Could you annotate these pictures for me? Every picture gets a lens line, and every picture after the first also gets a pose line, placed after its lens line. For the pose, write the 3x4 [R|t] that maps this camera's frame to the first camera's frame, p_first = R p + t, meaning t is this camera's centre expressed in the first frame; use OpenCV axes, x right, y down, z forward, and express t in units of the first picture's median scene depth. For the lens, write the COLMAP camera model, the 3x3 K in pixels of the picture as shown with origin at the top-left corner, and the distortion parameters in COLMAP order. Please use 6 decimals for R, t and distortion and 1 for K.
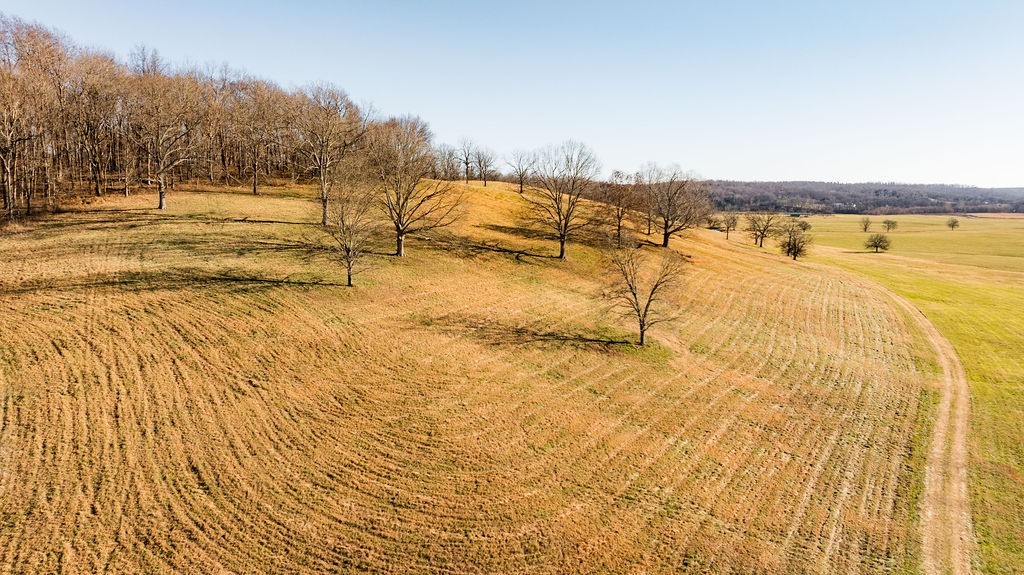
lens RADIAL K [[821.6, 0, 512.1], [0, 821.6, 287.3], [0, 0, 1]] dist [-0.005863, -0.000542]
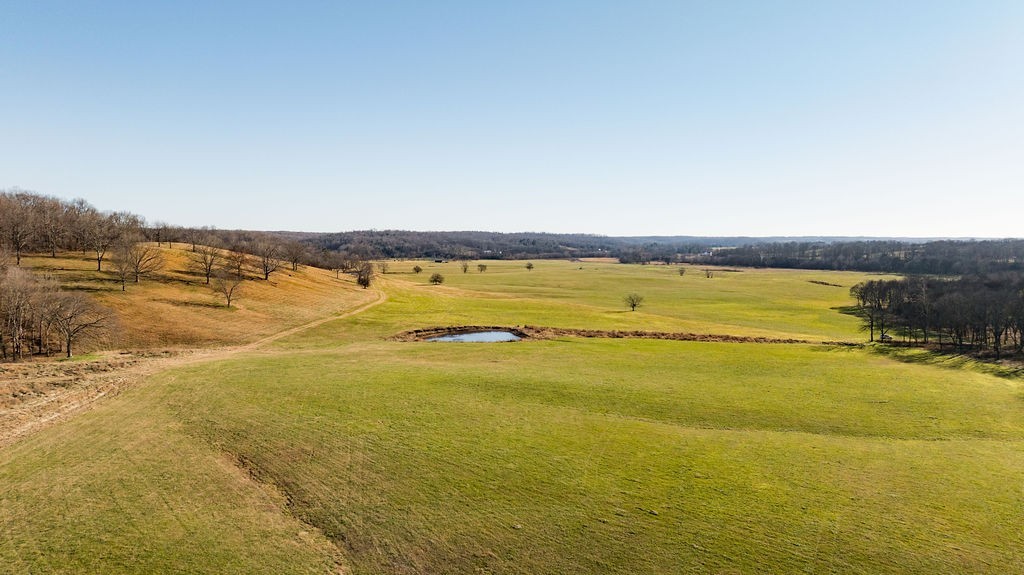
lens RADIAL K [[821.6, 0, 511.4], [0, 821.6, 286.2], [0, 0, 1]] dist [-0.005863, -0.000542]
pose [[0.934313, -0.022358, 0.355752, 0.032016], [0.042962, 0.997819, -0.050121, 0.113921], [-0.353856, 0.062112, 0.933235, -1.341766]]
